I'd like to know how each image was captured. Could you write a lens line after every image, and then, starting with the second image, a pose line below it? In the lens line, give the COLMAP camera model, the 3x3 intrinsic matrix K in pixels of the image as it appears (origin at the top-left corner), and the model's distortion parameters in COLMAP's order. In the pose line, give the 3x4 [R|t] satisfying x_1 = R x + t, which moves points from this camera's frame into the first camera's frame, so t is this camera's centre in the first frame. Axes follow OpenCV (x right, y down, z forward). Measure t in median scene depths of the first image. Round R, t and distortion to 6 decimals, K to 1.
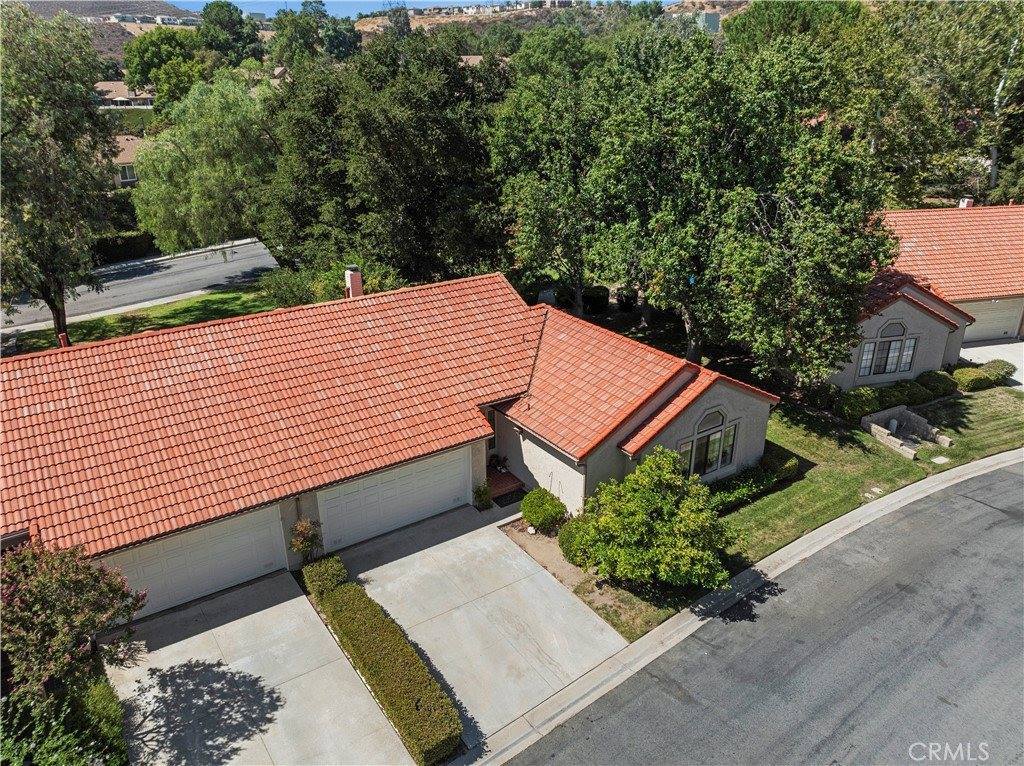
lens RADIAL K [[720.5, 0, 512.0], [0, 720.5, 383.0], [0, 0, 1]] dist [-0.067633, 0.041049]
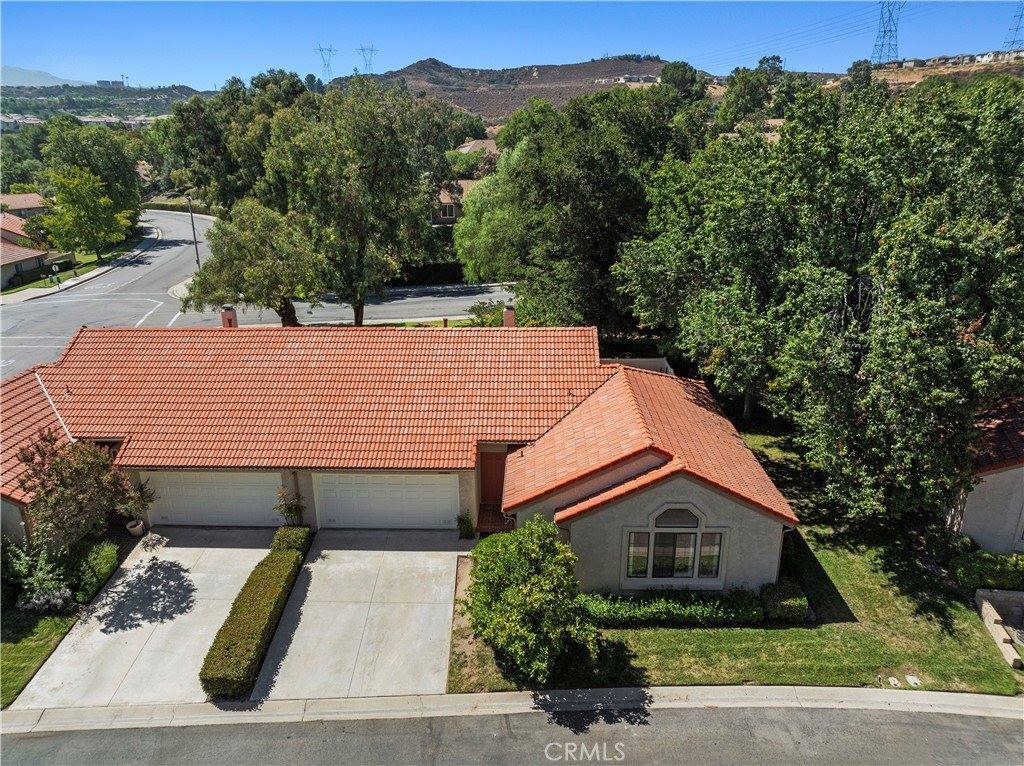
lens RADIAL K [[720.5, 0, 512.0], [0, 720.5, 383.0], [0, 0, 1]] dist [-0.067633, 0.041049]
pose [[0.810971, 0.185996, -0.554736, 0.567884], [-0.222395, 0.974955, 0.001770, -0.065278], [0.541172, 0.121935, 0.832024, 0.130778]]
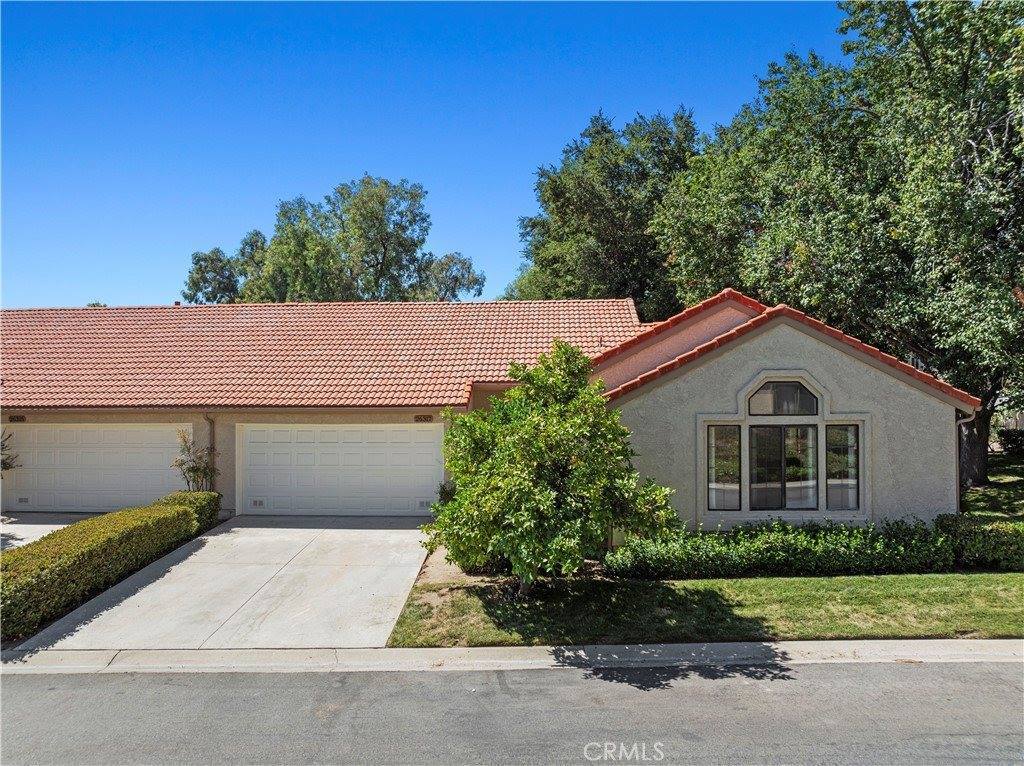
lens RADIAL K [[724.4, 0, 512.0], [0, 724.4, 383.0], [0, 0, 1]] dist [-0.071123, 0.042562]
pose [[0.793639, -0.009069, -0.608322, 0.444673], [-0.233338, 0.918886, -0.318121, 0.265088], [0.561864, 0.394418, 0.727147, 0.472440]]
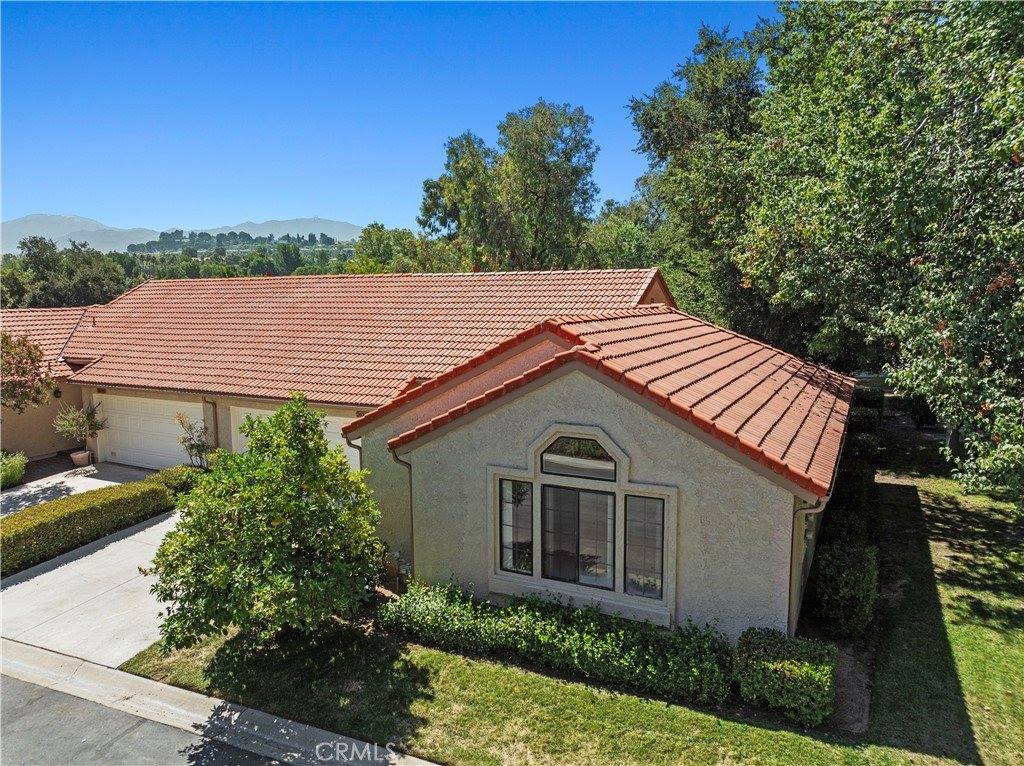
lens RADIAL K [[720.5, 0, 512.0], [0, 720.5, 383.0], [0, 0, 1]] dist [-0.067633, 0.041049]
pose [[0.484186, 0.110993, -0.867897, 0.650117], [-0.333255, 0.940550, -0.065634, 0.052354], [0.809015, 0.321009, 0.492389, 0.715410]]
